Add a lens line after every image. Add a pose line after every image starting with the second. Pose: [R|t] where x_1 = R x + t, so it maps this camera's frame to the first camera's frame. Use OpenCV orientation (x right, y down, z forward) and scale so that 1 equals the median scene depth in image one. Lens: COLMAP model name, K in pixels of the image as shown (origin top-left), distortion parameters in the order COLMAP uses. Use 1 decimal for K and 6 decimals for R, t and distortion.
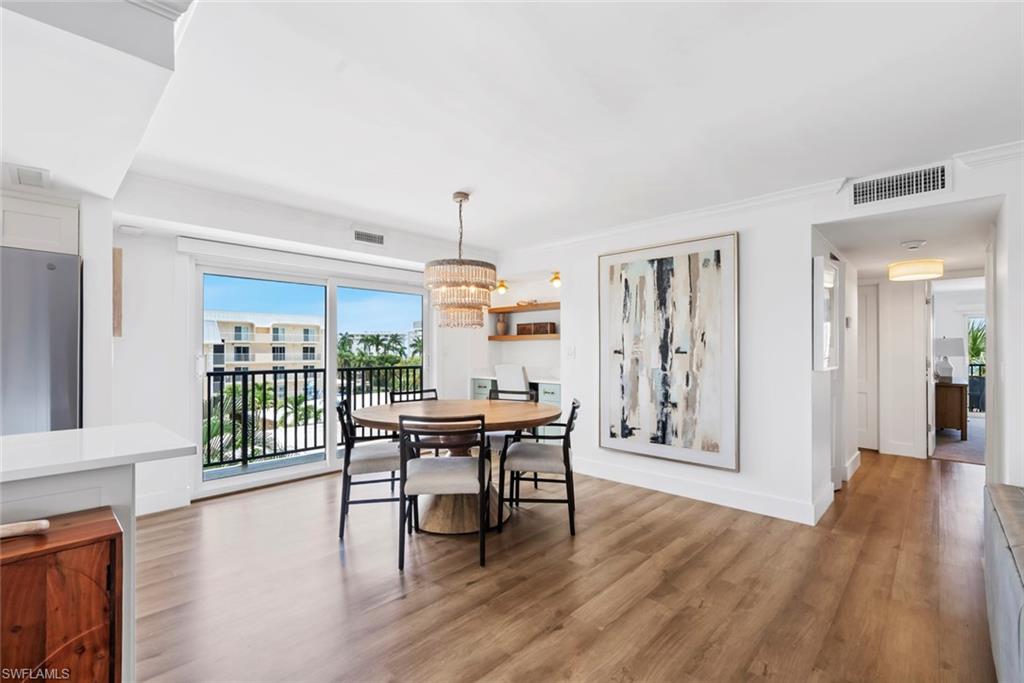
lens RADIAL K [[451.7, 0, 528.3], [0, 451.7, 352.7], [0, 0, 1]] dist [-0.000785, -0.000098]
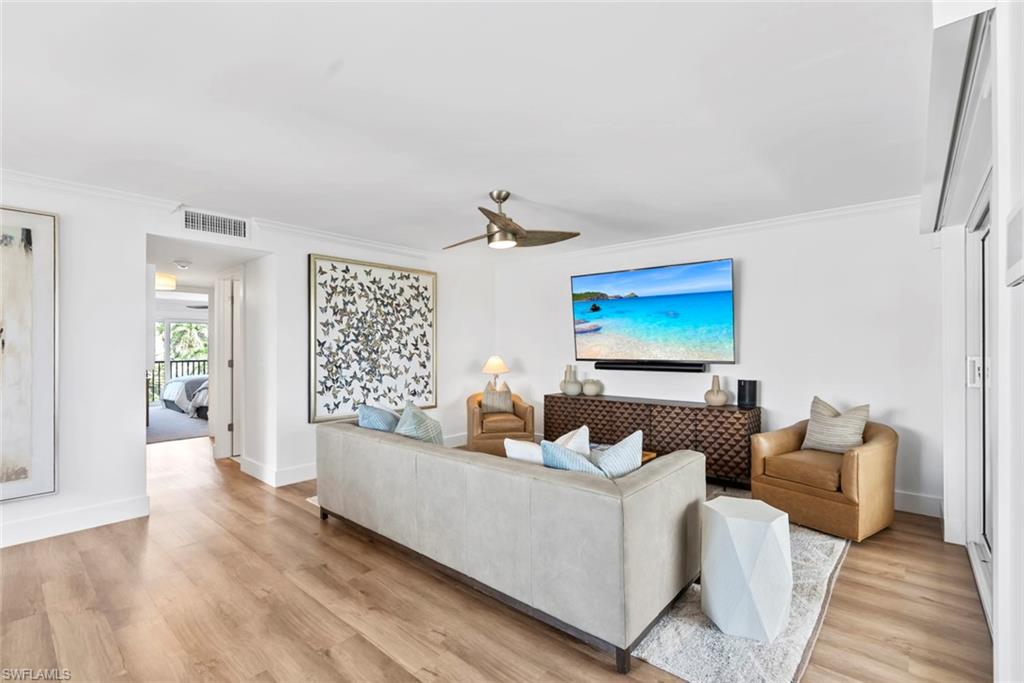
lens RADIAL K [[450.6, 0, 512.0], [0, 450.6, 341.5], [0, 0, 1]] dist [0.000411, -0.000173]
pose [[-0.022089, 0.011290, 0.999692, -0.444061], [0.010893, 0.999880, -0.011051, -0.006122], [-0.999697, 0.010646, -0.022209, 0.157377]]
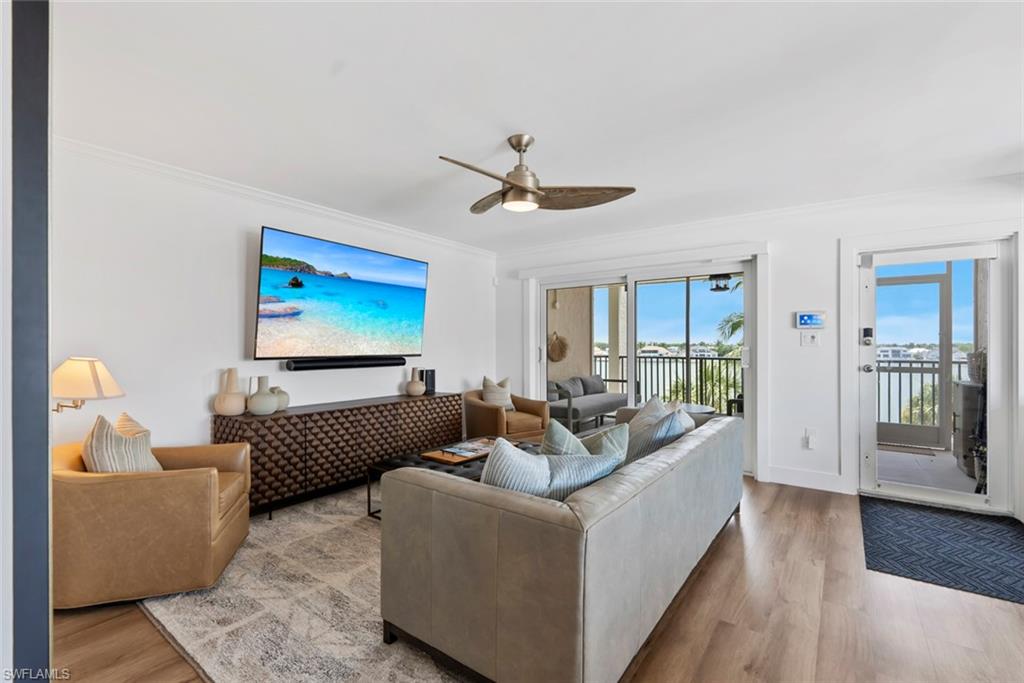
lens RADIAL K [[452.3, 0, 518.6], [0, 452.3, 343.1], [0, 0, 1]] dist [-0.024530, 0.000187]
pose [[-0.995143, 0.008460, -0.098072, 0.704199], [0.008783, 0.999957, -0.002869, 0.016188], [0.098044, -0.003716, -0.995175, 0.969799]]
